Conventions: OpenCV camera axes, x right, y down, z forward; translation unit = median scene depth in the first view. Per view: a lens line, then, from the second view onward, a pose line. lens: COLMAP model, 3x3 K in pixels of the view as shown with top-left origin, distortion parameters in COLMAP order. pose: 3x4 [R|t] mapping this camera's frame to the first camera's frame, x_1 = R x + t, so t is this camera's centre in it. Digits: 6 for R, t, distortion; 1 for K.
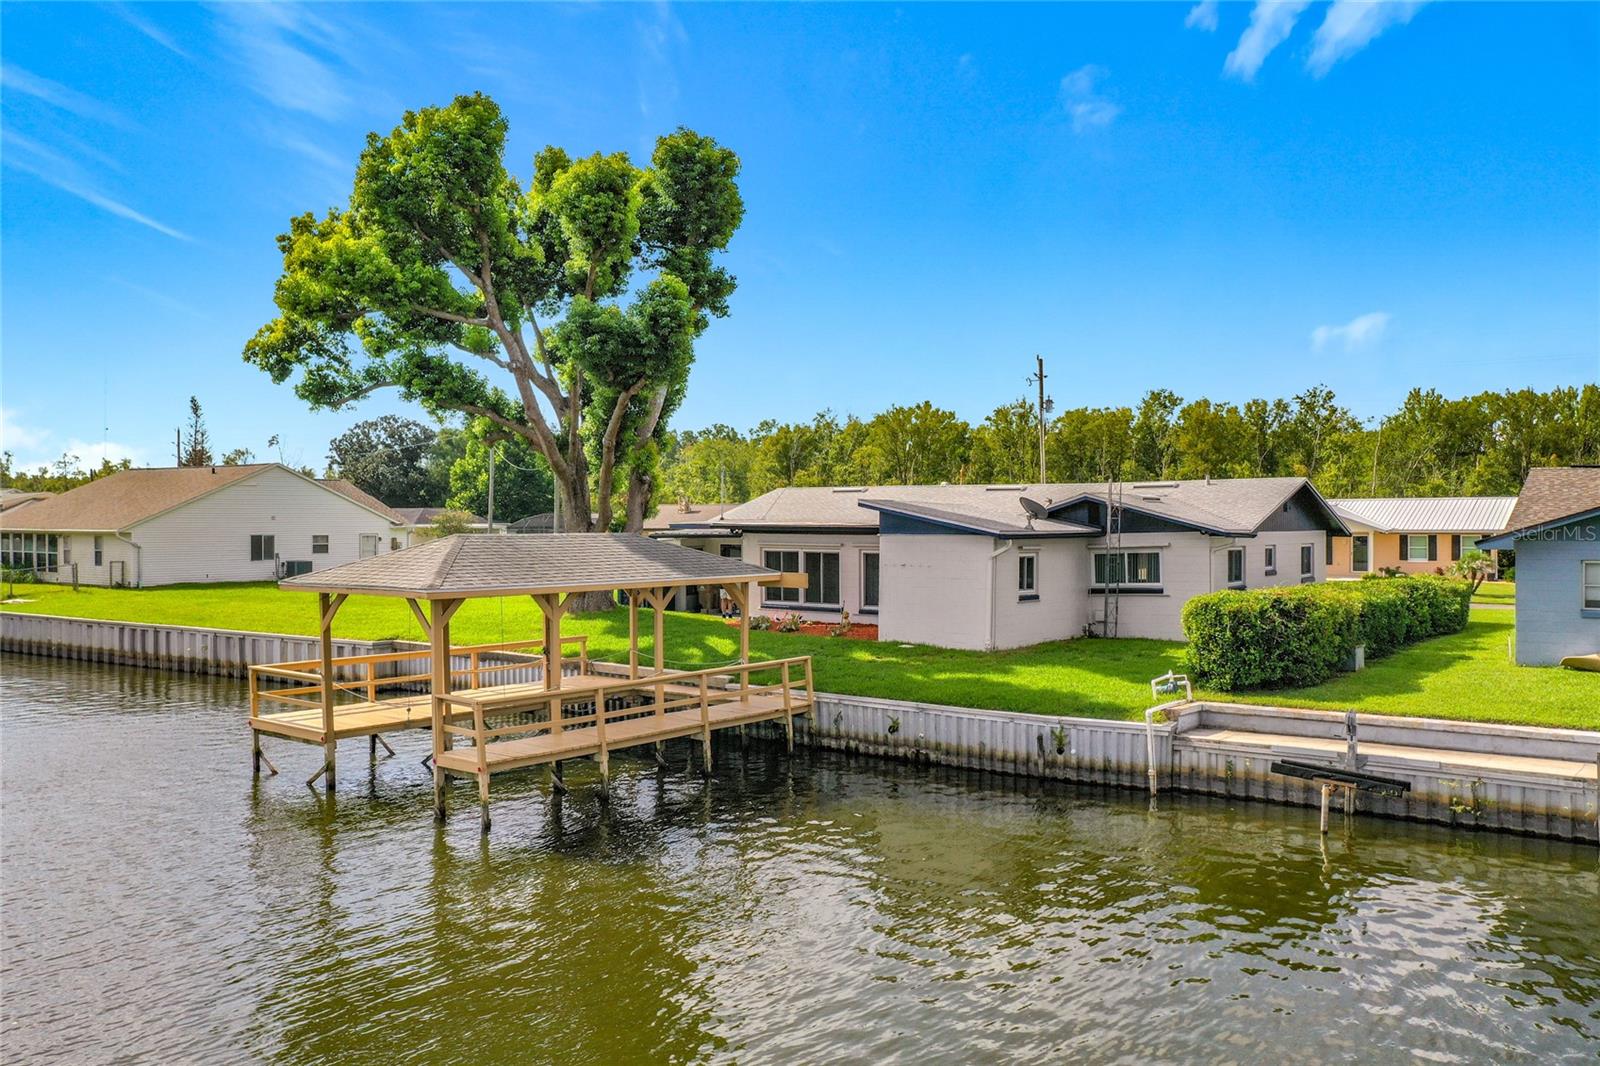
lens RADIAL K [[1279.2, 0, 801.6], [0, 1279.2, 540.5], [0, 0, 1]] dist [0.006324, 0.007591]
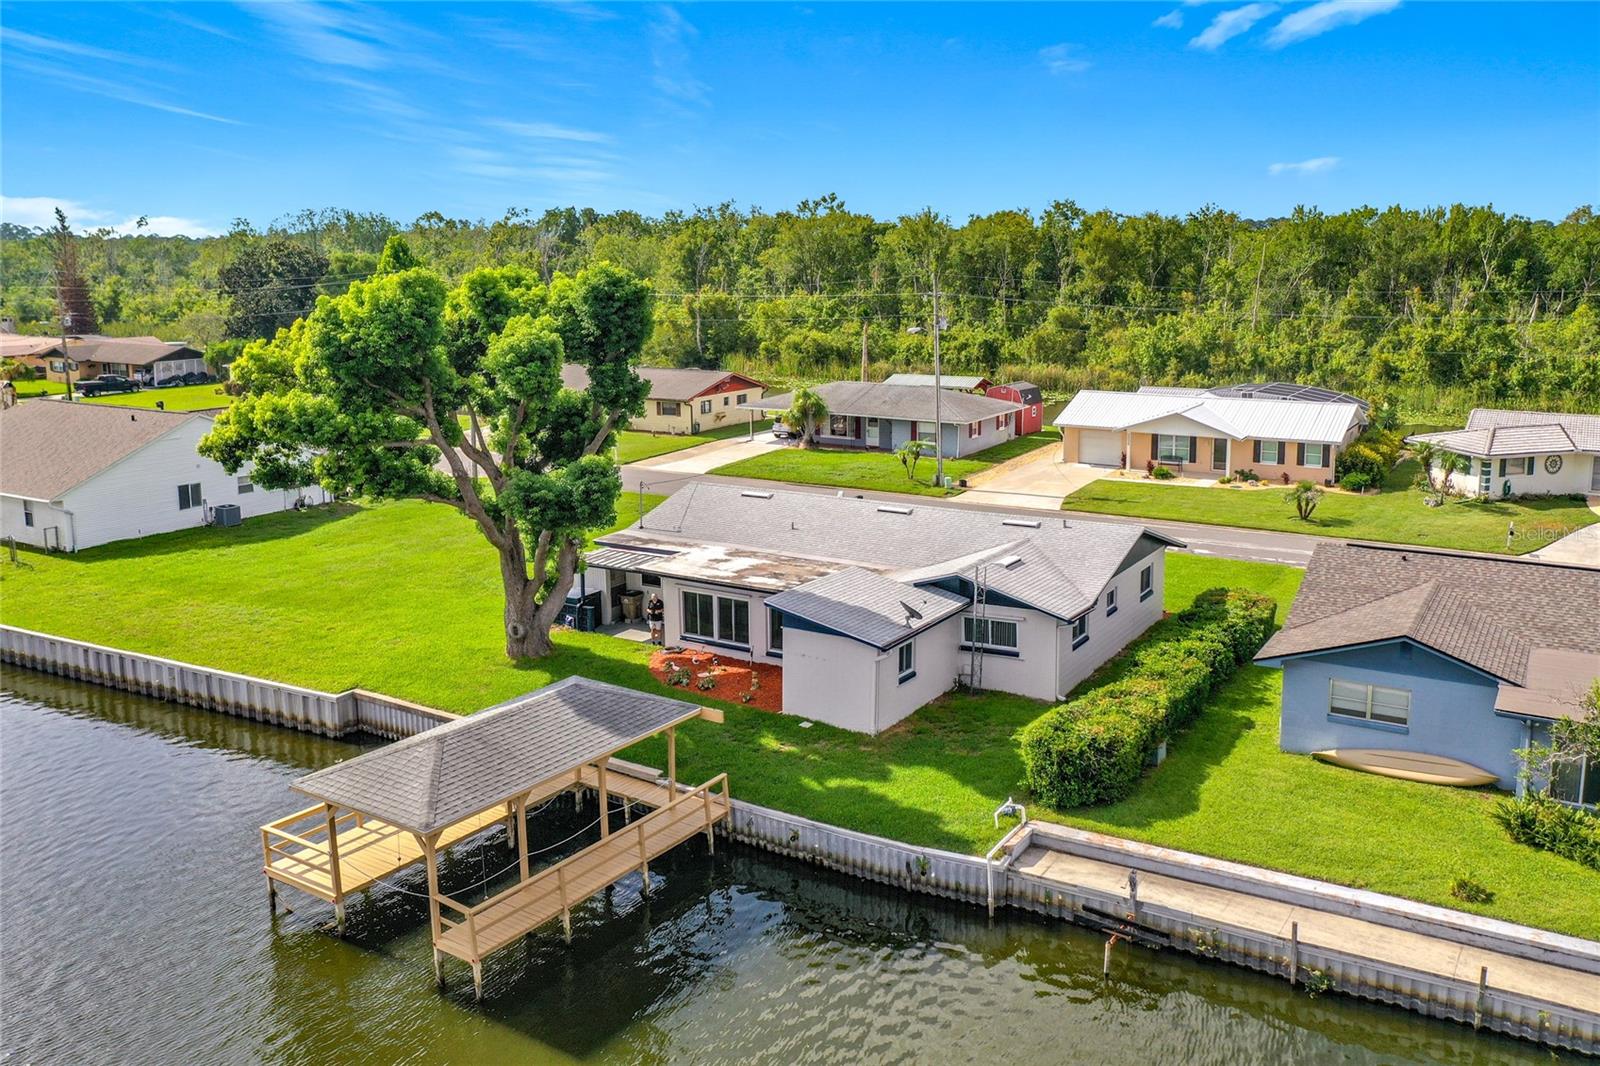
lens RADIAL K [[1302.0, 0, 844.2], [0, 1302.0, 470.0], [0, 0, 1]] dist [-0.010092, -0.000584]
pose [[0.994615, -0.018662, 0.101940, -0.002524], [0.003759, 0.989502, 0.144473, -0.368642], [-0.103566, -0.143312, 0.984244, -0.191781]]
